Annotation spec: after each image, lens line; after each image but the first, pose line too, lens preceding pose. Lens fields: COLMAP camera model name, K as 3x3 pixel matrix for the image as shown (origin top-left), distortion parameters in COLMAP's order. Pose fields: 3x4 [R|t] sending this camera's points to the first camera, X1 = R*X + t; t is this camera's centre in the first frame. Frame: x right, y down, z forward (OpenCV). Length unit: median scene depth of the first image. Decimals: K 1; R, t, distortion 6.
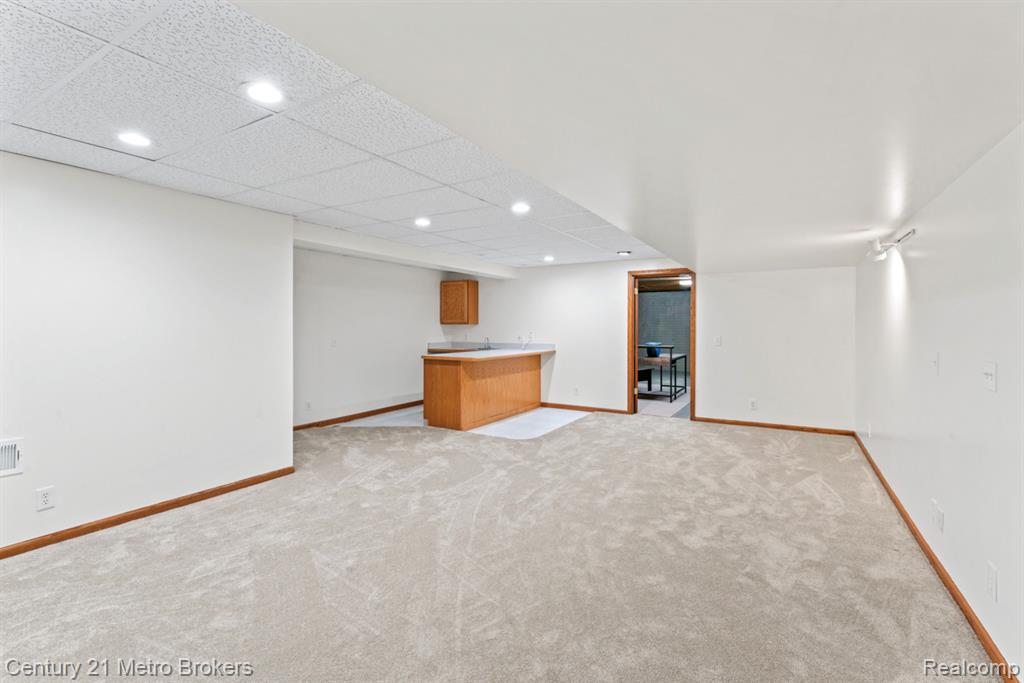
lens RADIAL K [[465.1, 0, 511.9], [0, 465.1, 326.0], [0, 0, 1]] dist [0.000791, 0.000151]
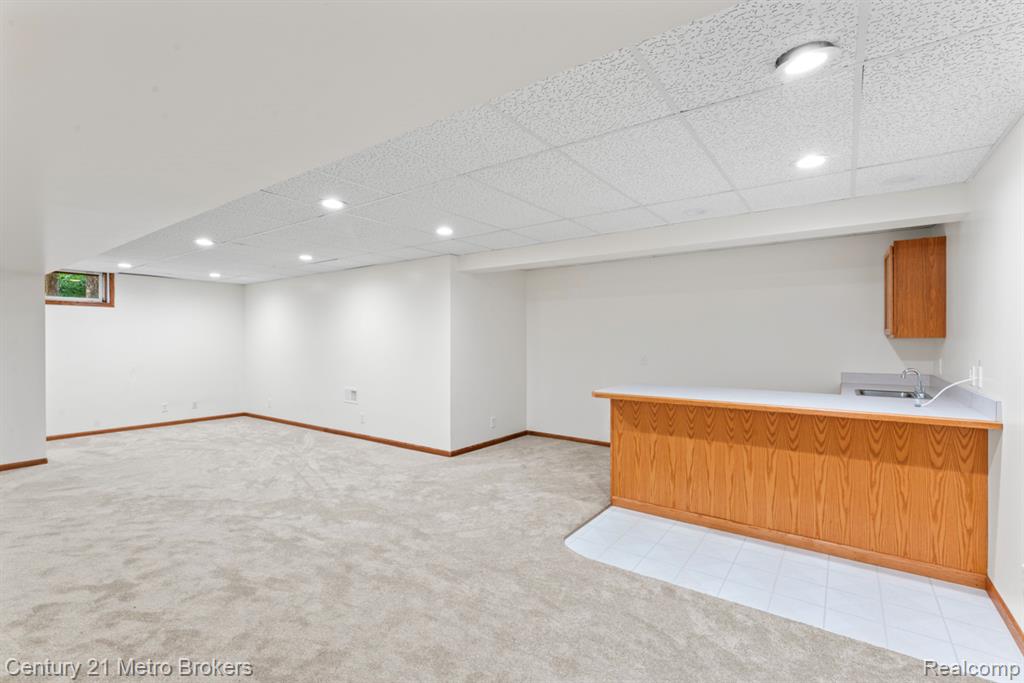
lens RADIAL K [[456.6, 0, 512.0], [0, 456.6, 341.5], [0, 0, 1]] dist [-0.000227, -0.000004]
pose [[-0.095947, 0.003222, -0.995381, 0.476643], [0.002102, 0.999993, 0.003034, -0.002201], [0.995384, -0.001801, -0.095953, 0.812633]]
